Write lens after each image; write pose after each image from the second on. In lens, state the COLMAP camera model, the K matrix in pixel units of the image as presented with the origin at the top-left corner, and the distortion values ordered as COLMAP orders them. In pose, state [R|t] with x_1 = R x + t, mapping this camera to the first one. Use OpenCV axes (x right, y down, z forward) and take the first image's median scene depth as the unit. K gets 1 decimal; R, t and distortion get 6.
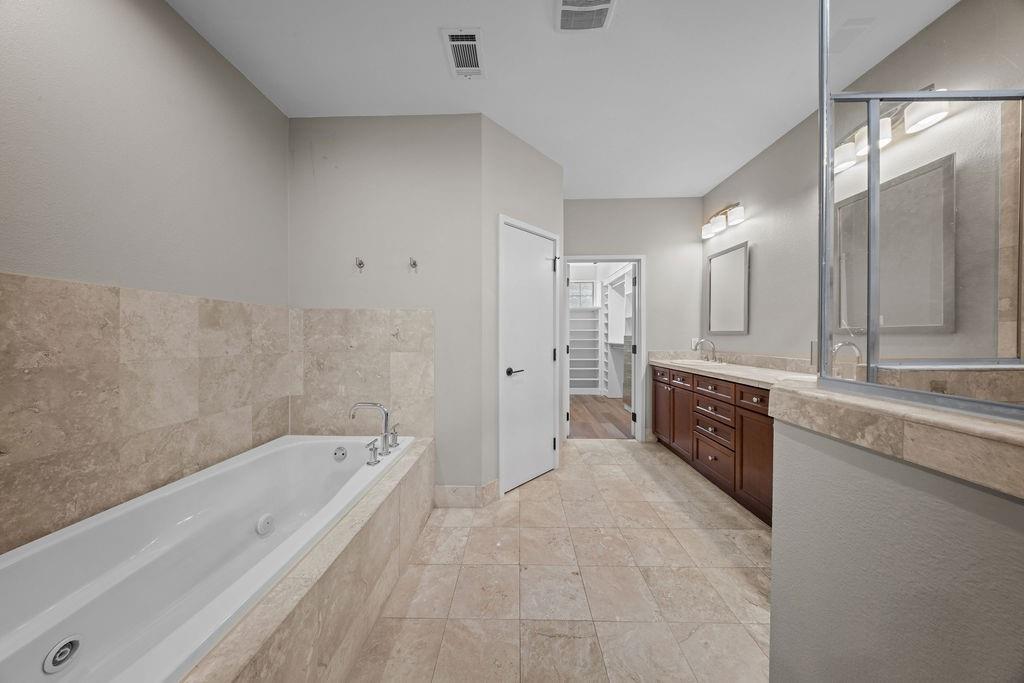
lens RADIAL K [[301.6, 0, 513.7], [0, 301.6, 333.5], [0, 0, 1]] dist [0.002112, -0.001551]
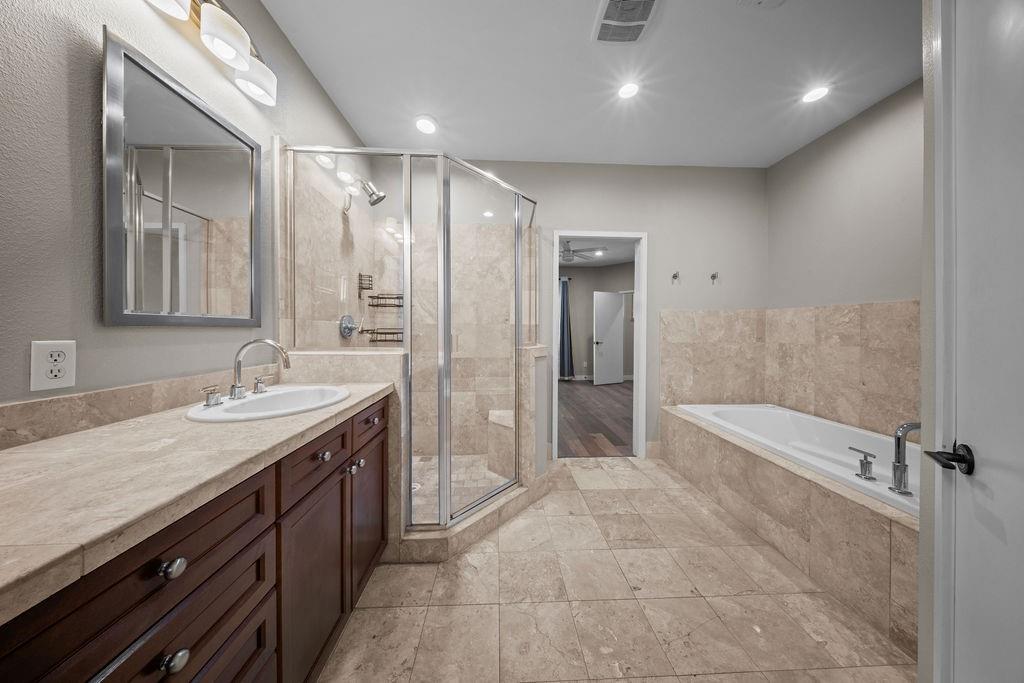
lens RADIAL K [[301.6, 0, 513.7], [0, 301.6, 333.5], [0, 0, 1]] dist [0.002112, -0.001551]
pose [[-0.997725, -0.001394, -0.067408, 0.526752], [-0.001595, 0.999994, 0.002927, 0.009165], [0.067404, 0.003028, -0.997721, 1.553447]]
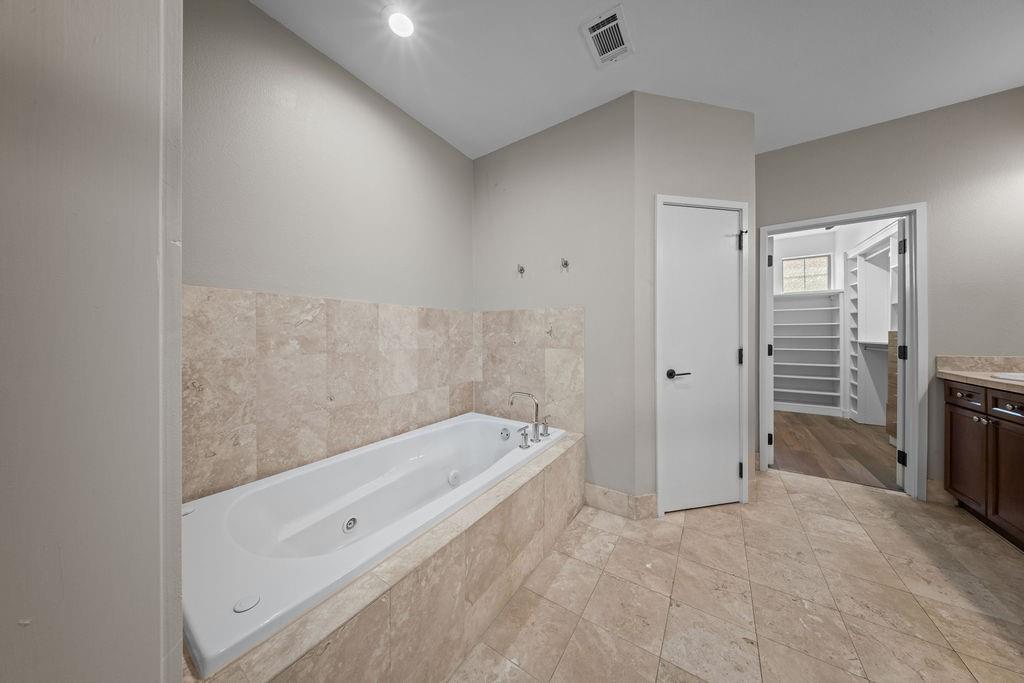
lens RADIAL K [[306.1, 0, 517.5], [0, 306.1, 330.3], [0, 0, 1]] dist [0.001386, -0.001821]
pose [[0.844978, -0.009606, -0.534715, 0.105171], [0.009137, 0.999952, -0.003525, 0.000684], [0.534723, -0.001907, 0.845025, 0.025184]]
